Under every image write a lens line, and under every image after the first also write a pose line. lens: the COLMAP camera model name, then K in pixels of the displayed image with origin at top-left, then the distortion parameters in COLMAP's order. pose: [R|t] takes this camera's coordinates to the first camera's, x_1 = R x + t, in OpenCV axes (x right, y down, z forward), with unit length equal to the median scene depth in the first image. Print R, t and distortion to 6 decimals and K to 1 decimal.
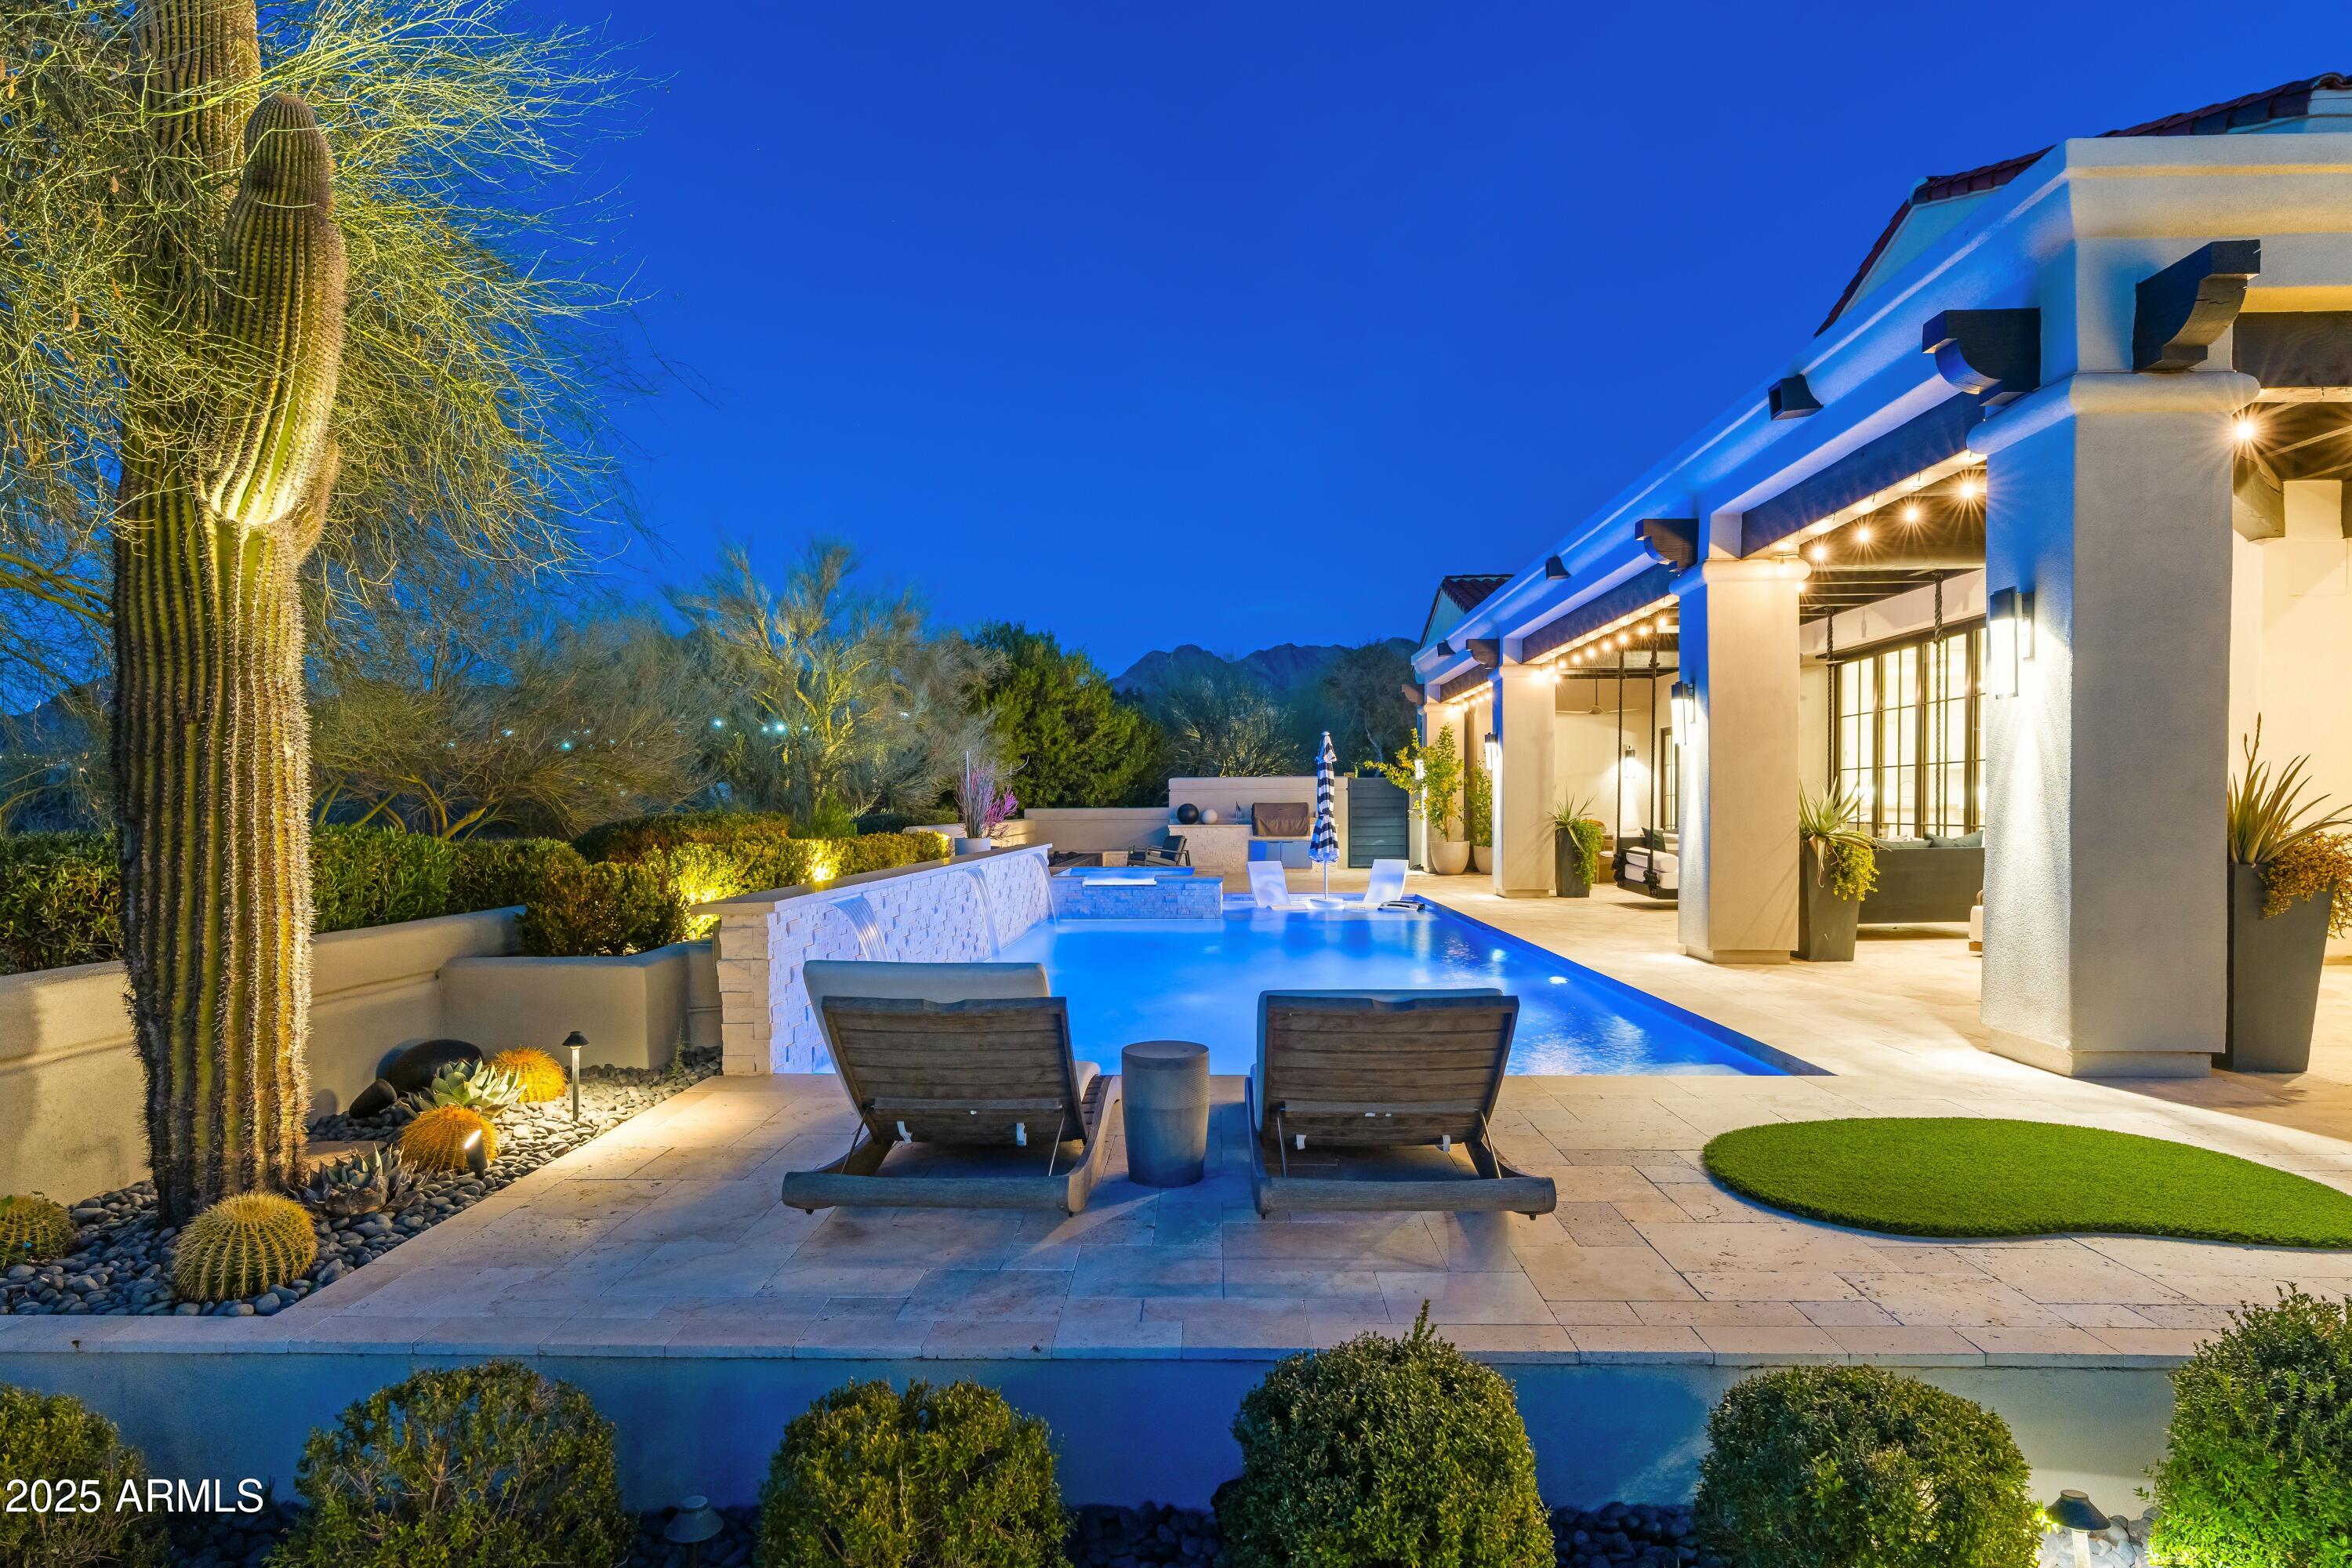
lens RADIAL K [[1288.7, 0, 1171.8], [0, 1288.7, 844.9], [0, 0, 1]] dist [0.004168, 0.001171]
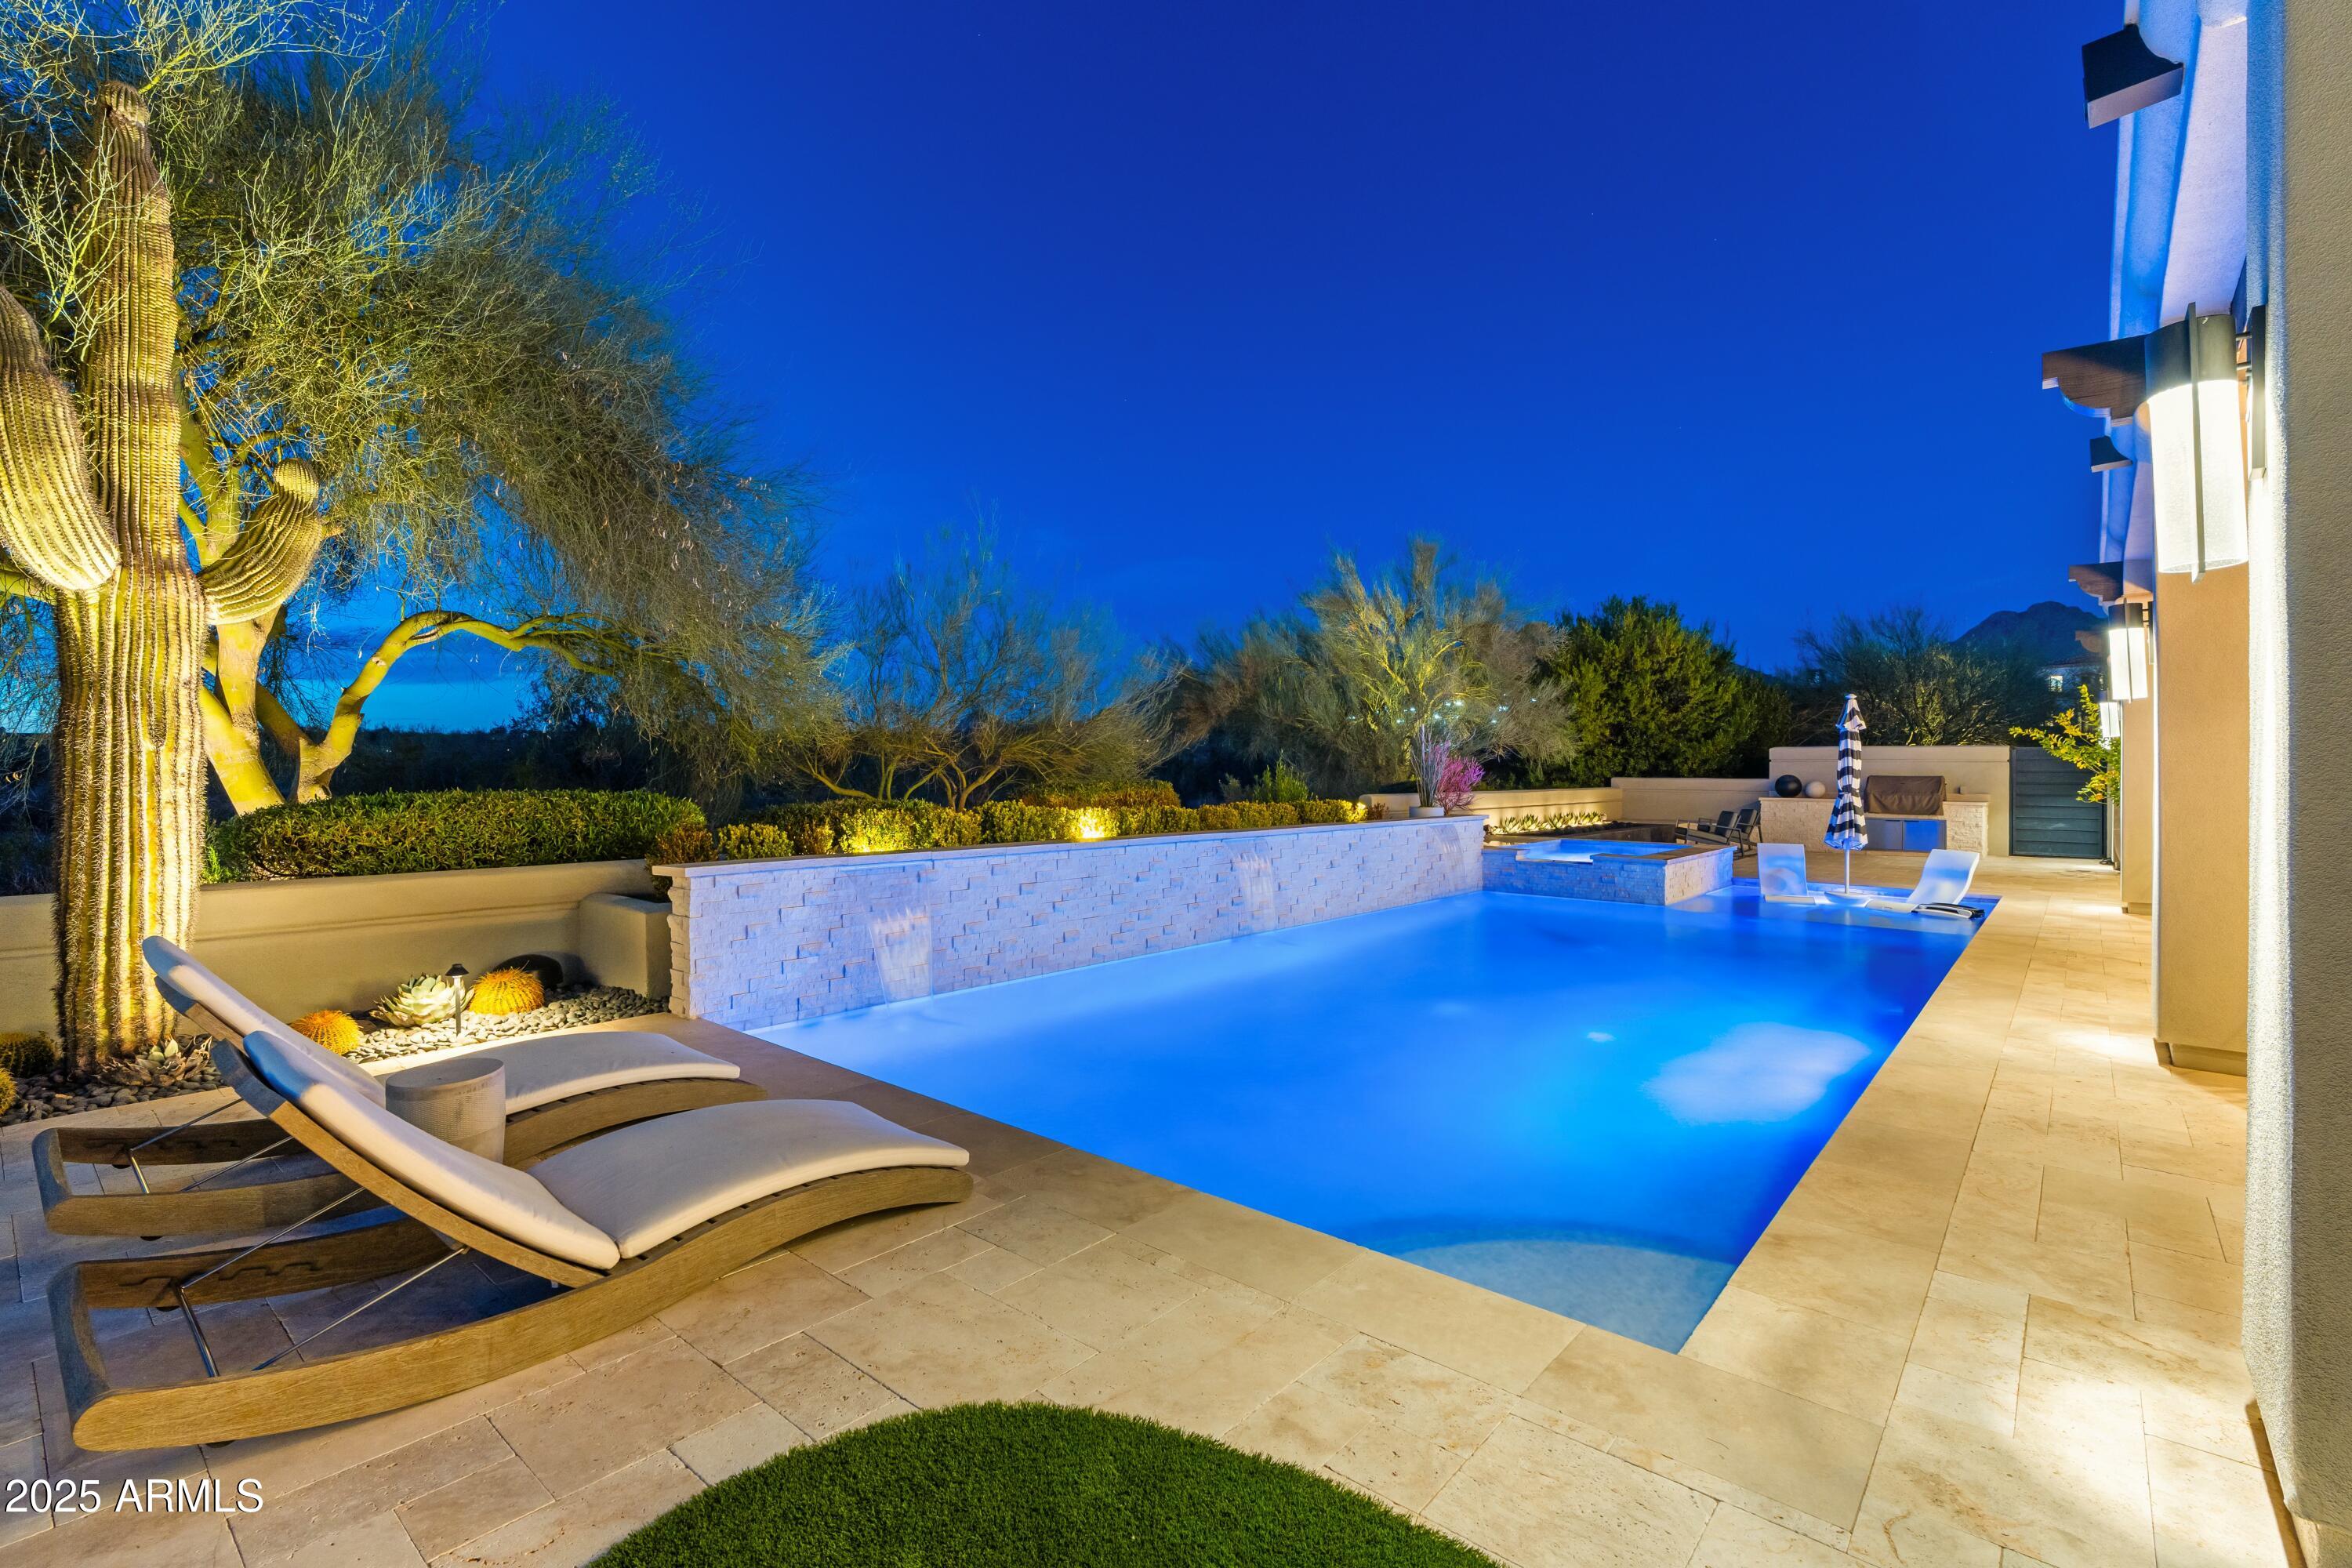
lens RADIAL K [[1055.7, 0, 1174.3], [0, 1055.7, 772.7], [0, 0, 1]] dist [-0.002244, 0.001127]
pose [[0.787561, 0.015541, -0.616041, 0.183675], [-0.031376, 0.999397, -0.014900, -0.011474], [0.615438, 0.031064, 0.787573, 0.173139]]
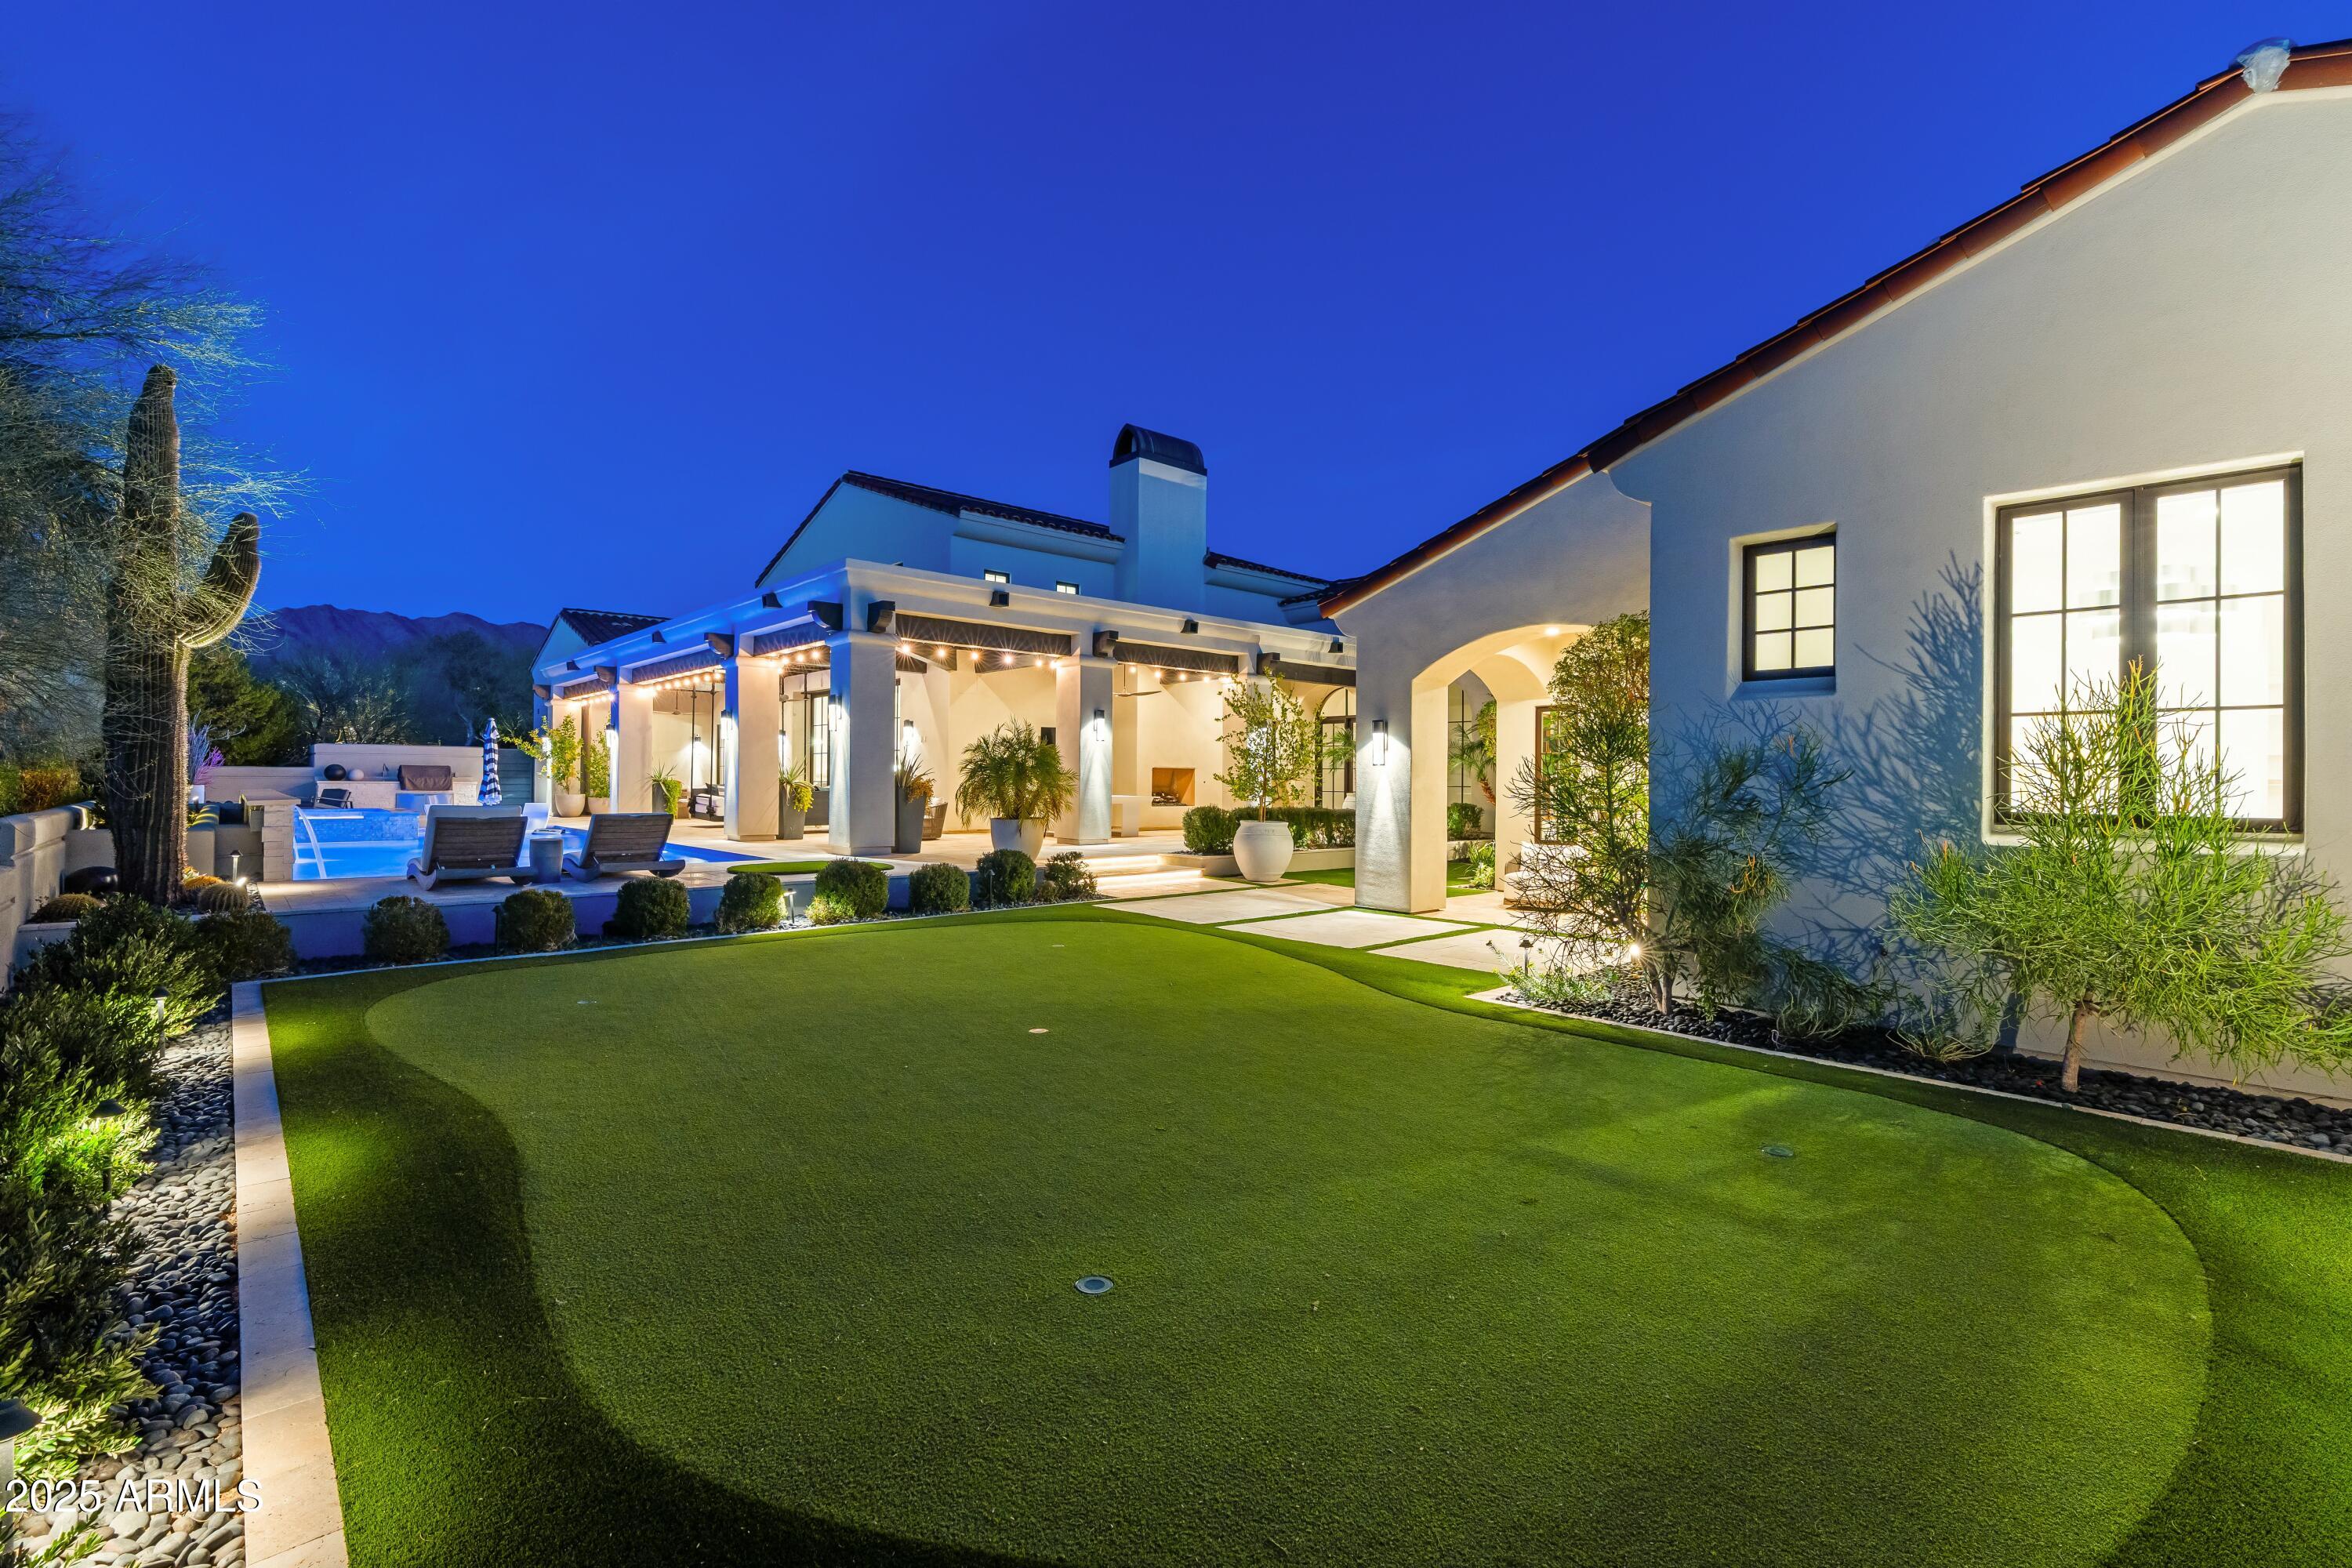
lens RADIAL K [[1055.7, 0, 1174.3], [0, 1055.7, 772.7], [0, 0, 1]] dist [-0.002244, 0.001127]
pose [[0.718096, 0.018232, 0.695706, -0.159537], [0.007124, 0.999412, -0.033543, 0.022926], [-0.695908, 0.029043, 0.717543, -0.428798]]
